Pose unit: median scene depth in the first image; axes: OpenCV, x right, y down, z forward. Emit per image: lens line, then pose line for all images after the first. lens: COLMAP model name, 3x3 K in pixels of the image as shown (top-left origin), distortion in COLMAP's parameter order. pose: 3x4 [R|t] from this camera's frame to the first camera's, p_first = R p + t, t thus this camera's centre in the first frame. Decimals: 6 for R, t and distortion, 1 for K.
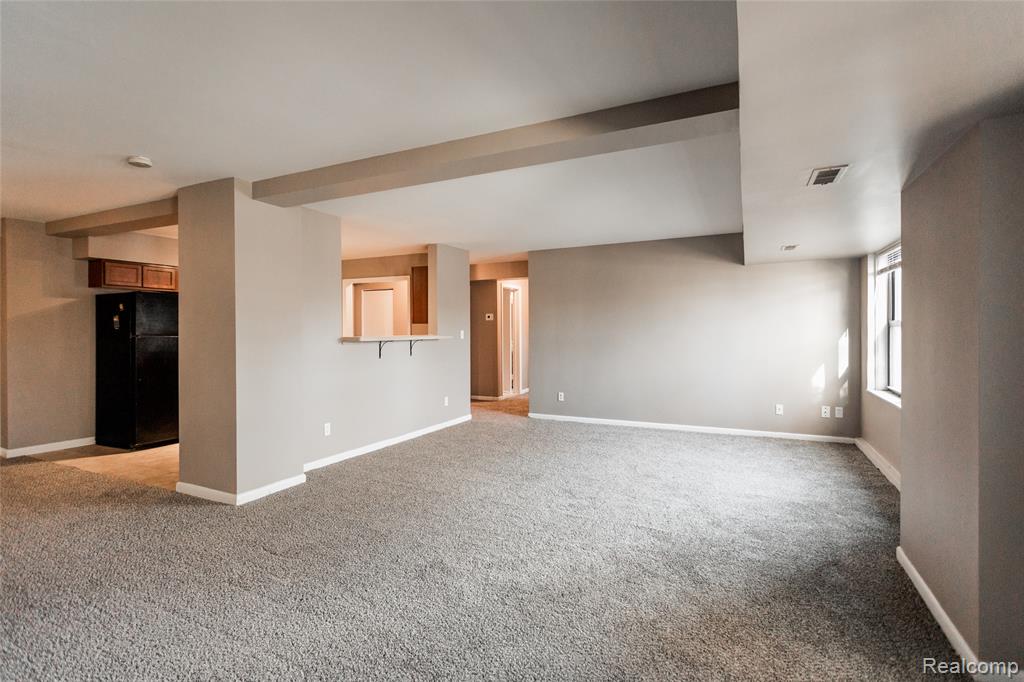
lens RADIAL K [[485.0, 0, 508.3], [0, 485.0, 330.1], [0, 0, 1]] dist [0.001144, 0.001459]
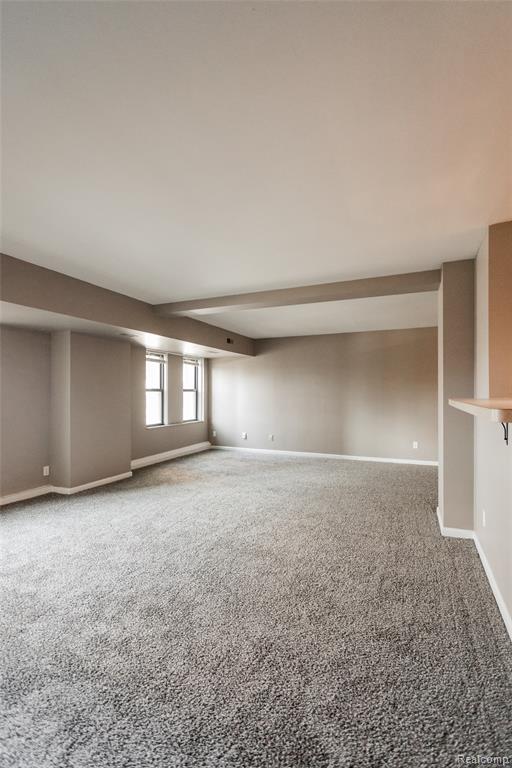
lens RADIAL K [[360.2, 0, 252.8], [0, 360.2, 390.3], [0, 0, 1]] dist [0.002715, 0.000736]
pose [[-0.999484, 0.006170, -0.031527, 0.008618], [0.006338, 0.999966, -0.005244, 0.004626], [0.031494, -0.005441, -0.999489, 1.779266]]
